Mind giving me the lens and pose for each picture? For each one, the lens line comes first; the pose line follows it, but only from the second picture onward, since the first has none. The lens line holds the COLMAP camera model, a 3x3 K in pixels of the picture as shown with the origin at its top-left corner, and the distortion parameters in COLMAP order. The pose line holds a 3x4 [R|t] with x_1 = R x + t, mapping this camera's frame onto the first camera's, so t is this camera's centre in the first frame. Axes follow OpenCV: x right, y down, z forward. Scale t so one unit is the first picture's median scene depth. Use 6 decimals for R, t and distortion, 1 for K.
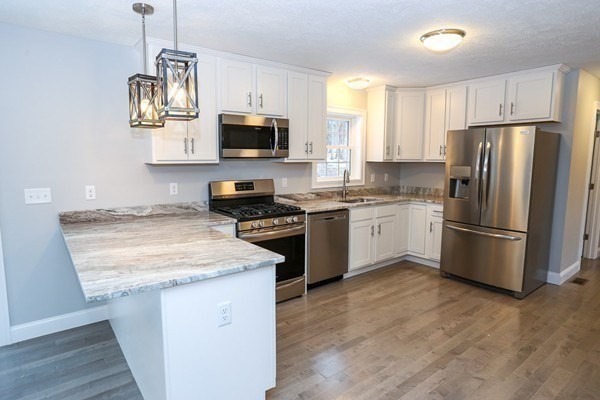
lens RADIAL K [[340.0, 0, 298.7], [0, 340.0, 198.9], [0, 0, 1]] dist [-0.072798, 0.045421]
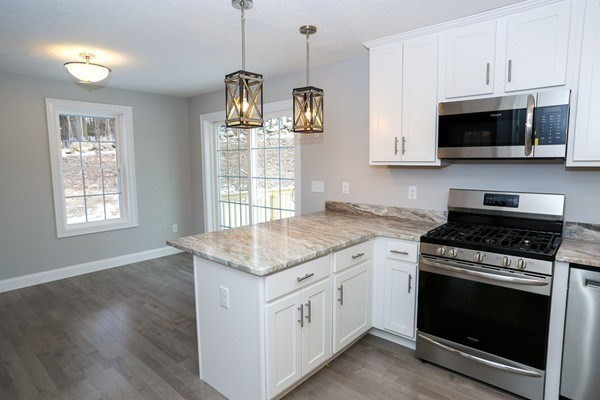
lens RADIAL K [[340.0, 0, 298.7], [0, 340.0, 198.9], [0, 0, 1]] dist [-0.072798, 0.045421]
pose [[0.196306, 0.108576, -0.974513, 0.473279], [-0.109157, 0.990093, 0.088323, -0.061603], [0.974448, 0.089037, 0.206213, 0.515046]]
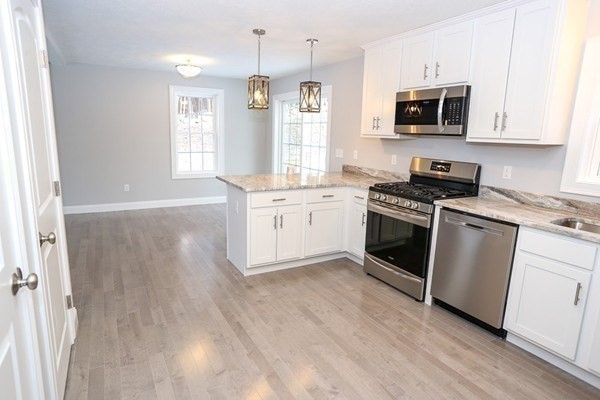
lens RADIAL K [[340.0, 0, 298.7], [0, 340.0, 198.9], [0, 0, 1]] dist [-0.072798, 0.045421]
pose [[-0.133191, 0.182832, -0.974080, 0.888560], [-0.146906, 0.968338, 0.201841, -0.089436], [0.980142, 0.169982, -0.102115, 0.822091]]
